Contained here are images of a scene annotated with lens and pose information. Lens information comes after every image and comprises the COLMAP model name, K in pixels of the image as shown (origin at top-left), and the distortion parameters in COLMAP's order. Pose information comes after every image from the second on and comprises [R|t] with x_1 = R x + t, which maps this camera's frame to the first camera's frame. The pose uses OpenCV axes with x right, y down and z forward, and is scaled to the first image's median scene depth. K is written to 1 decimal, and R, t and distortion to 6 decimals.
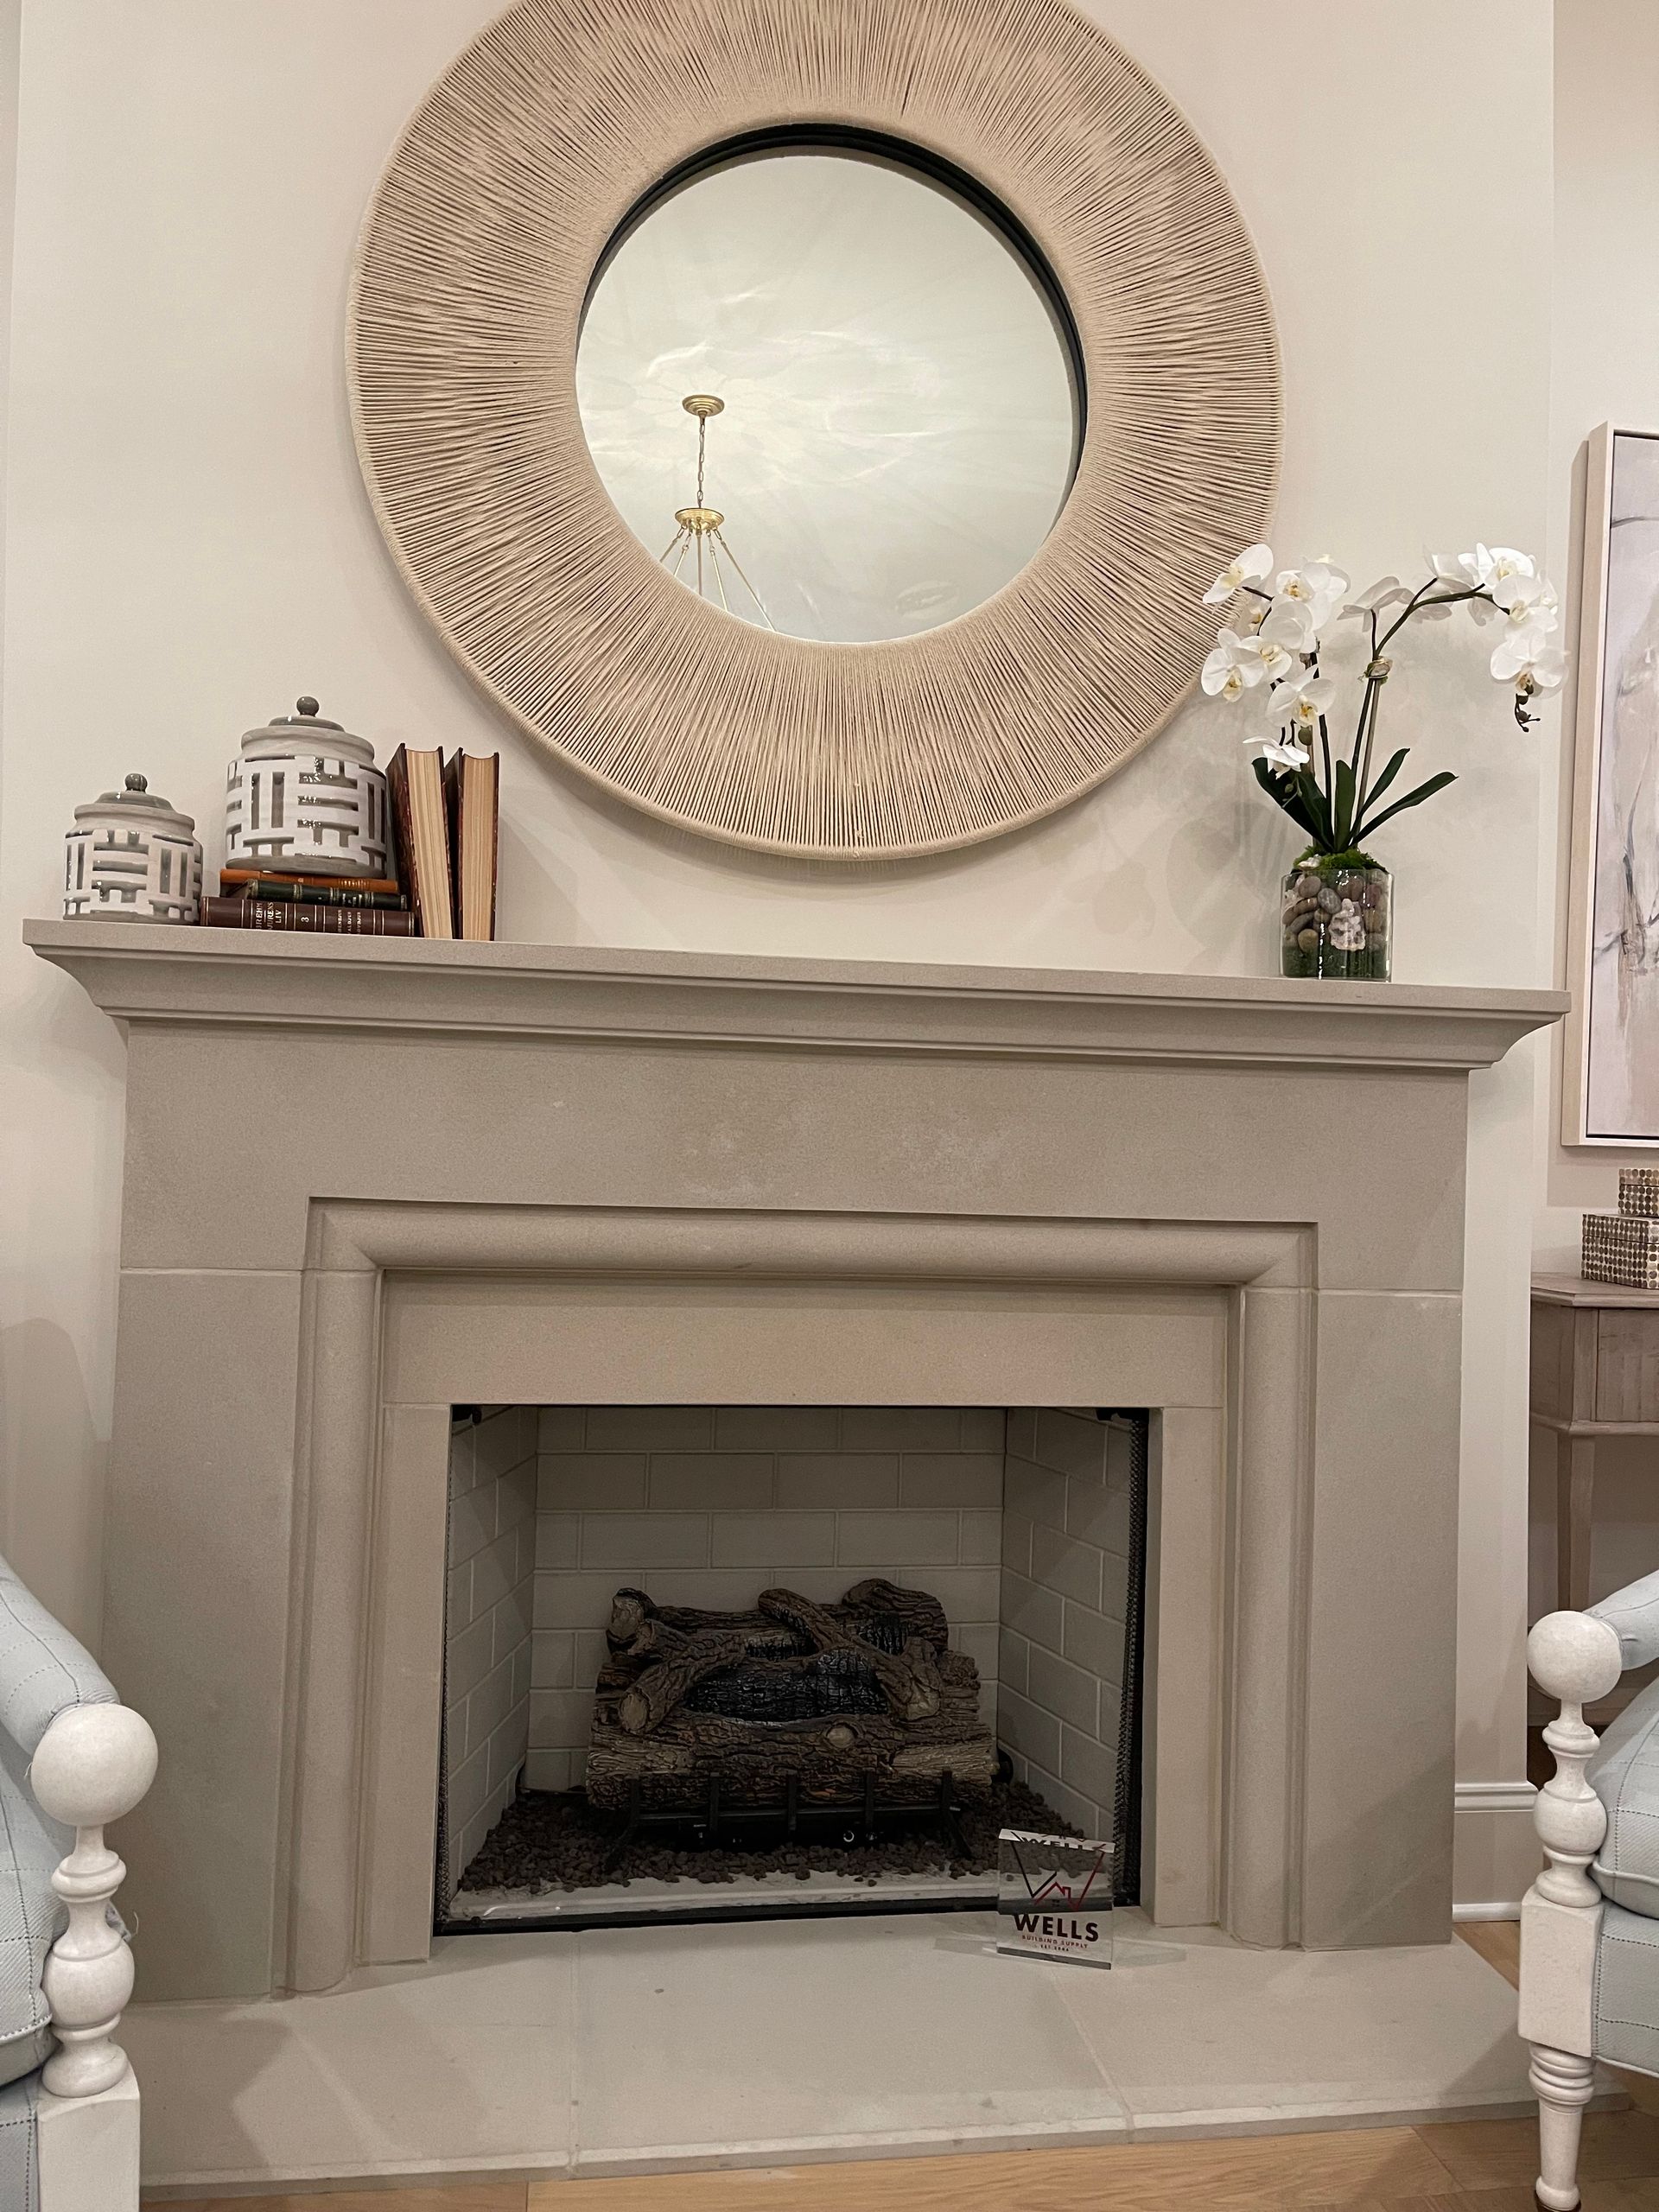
lens RADIAL K [[1717.3, 0, 829.9], [0, 1717.3, 1105.8], [0, 0, 1]] dist [0.052247, -0.054411]
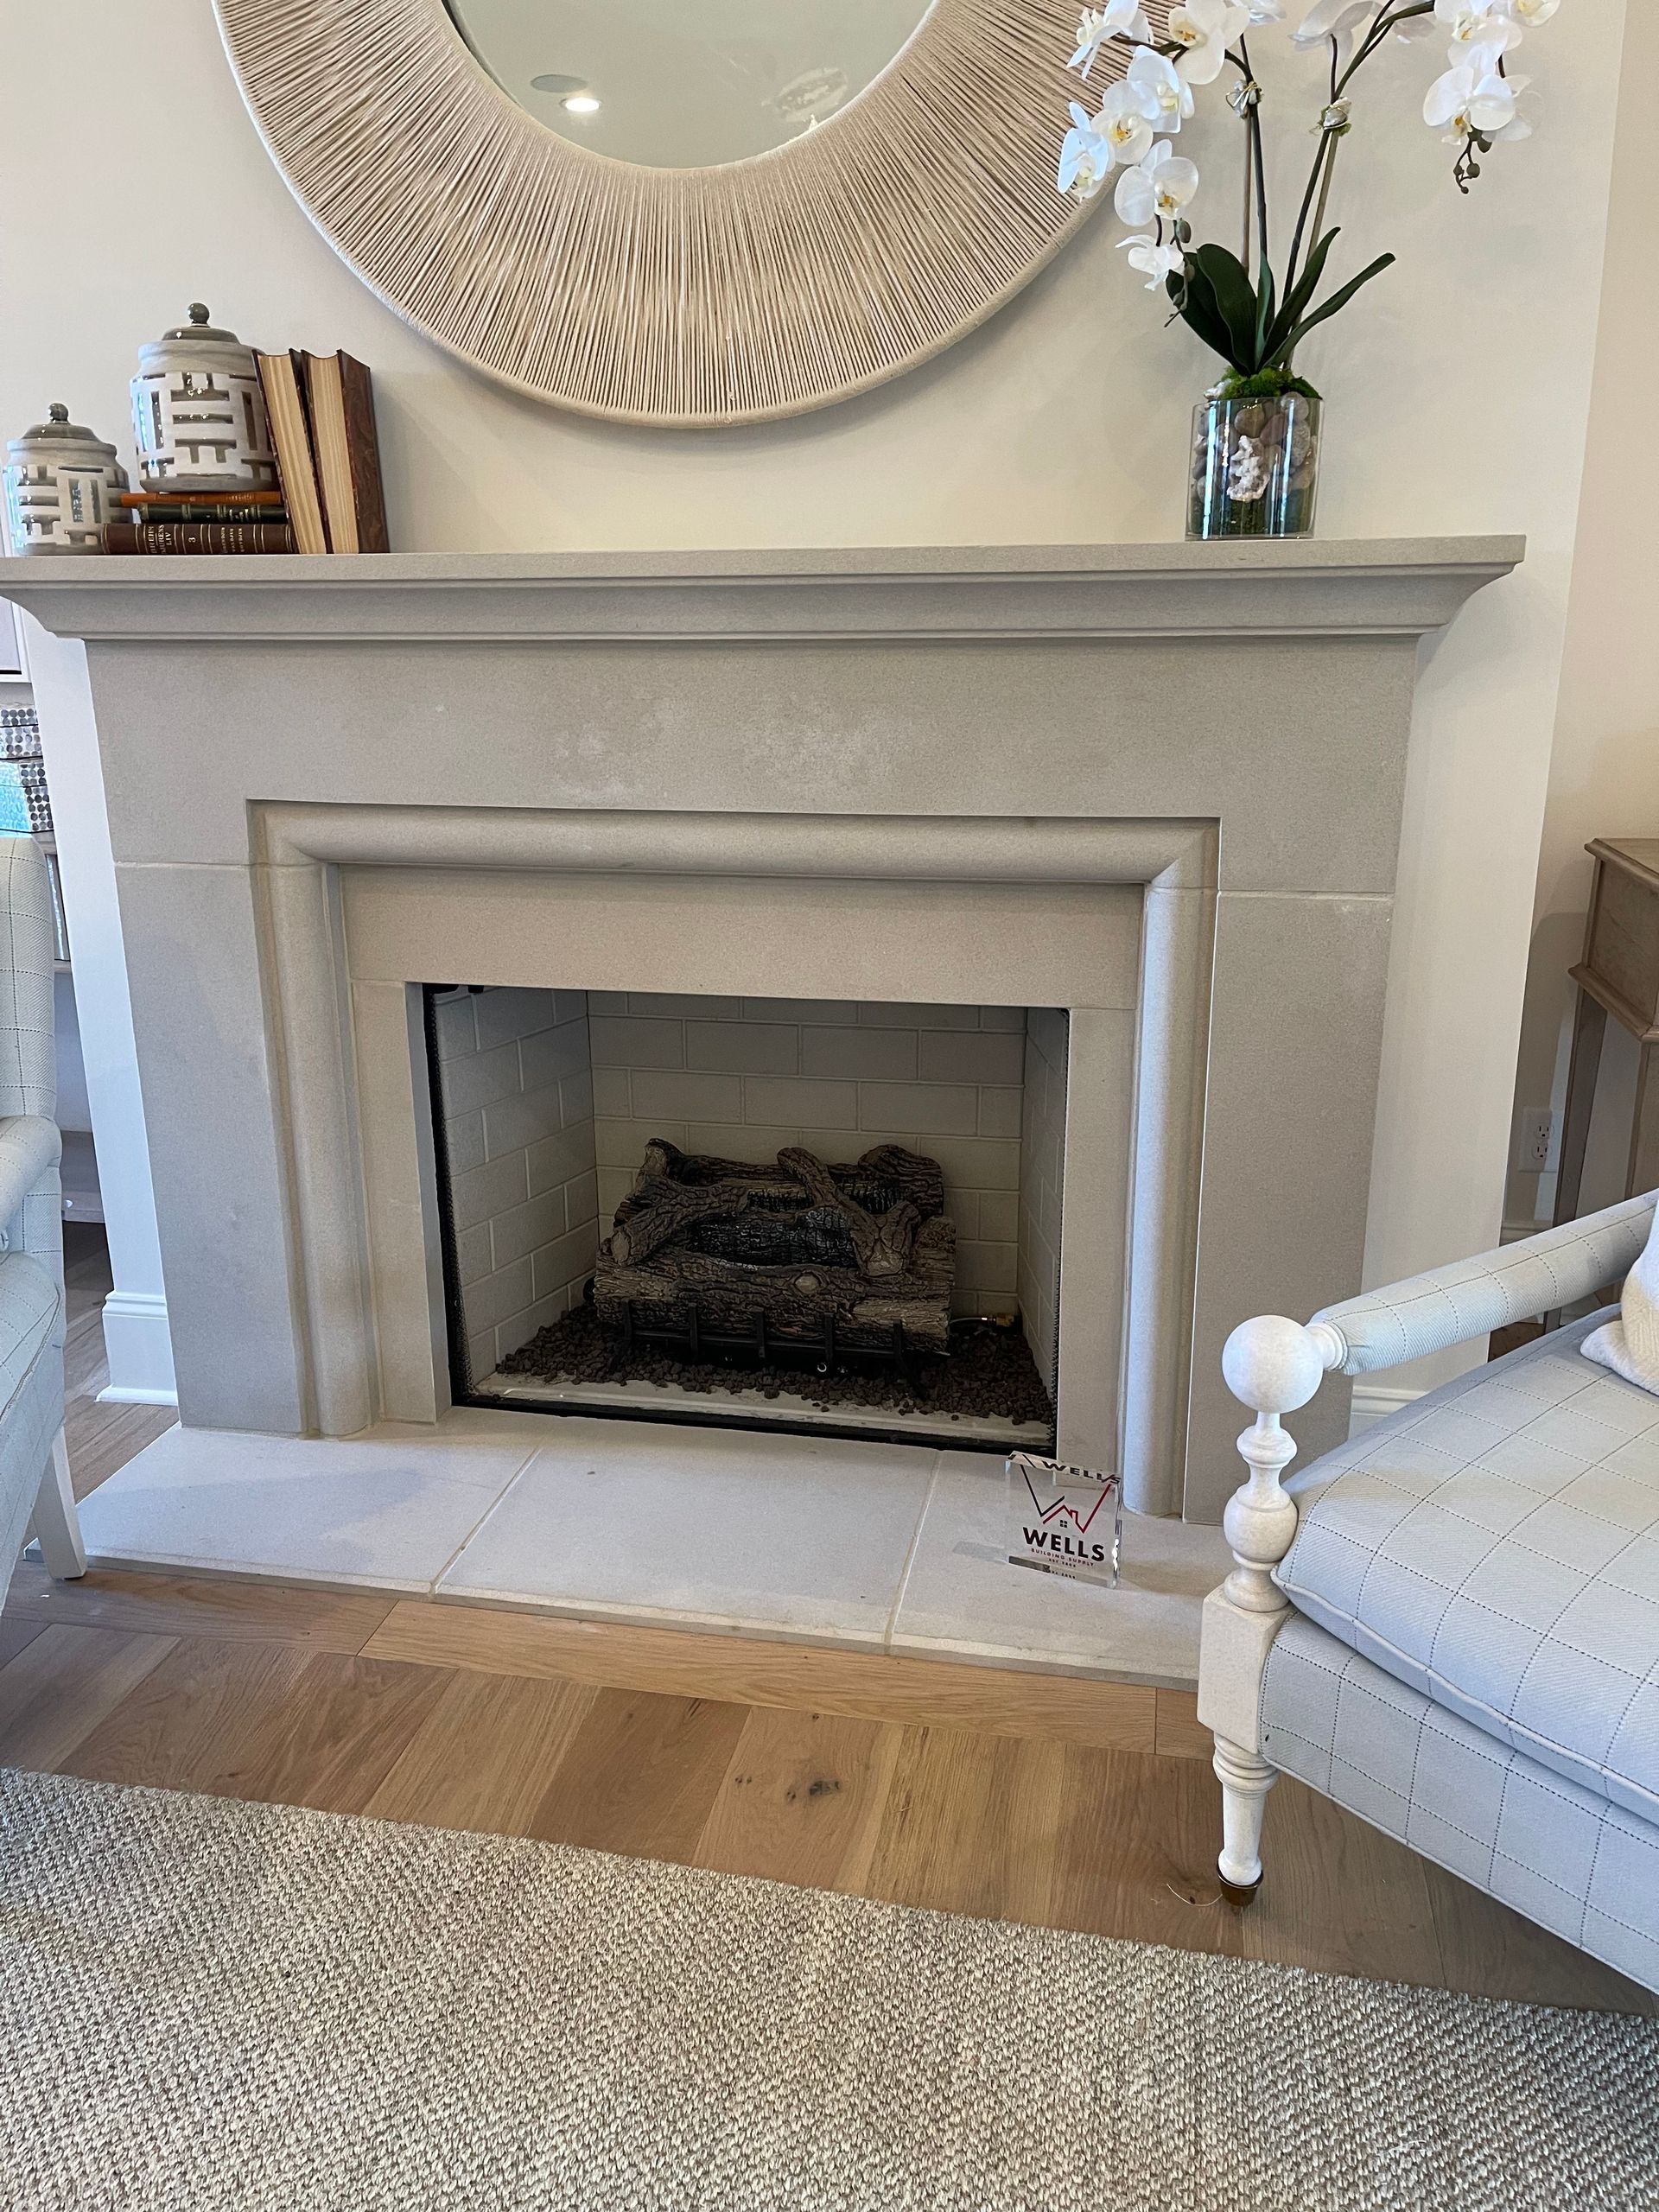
lens RADIAL K [[1717.3, 0, 829.7], [0, 1717.3, 1117.6], [0, 0, 1]] dist [0.052247, -0.054411]
pose [[0.932924, 0.065684, -0.354032, 0.426752], [0.042966, 0.955889, 0.290570, -0.054982], [0.357501, -0.286291, 0.888949, 0.073192]]
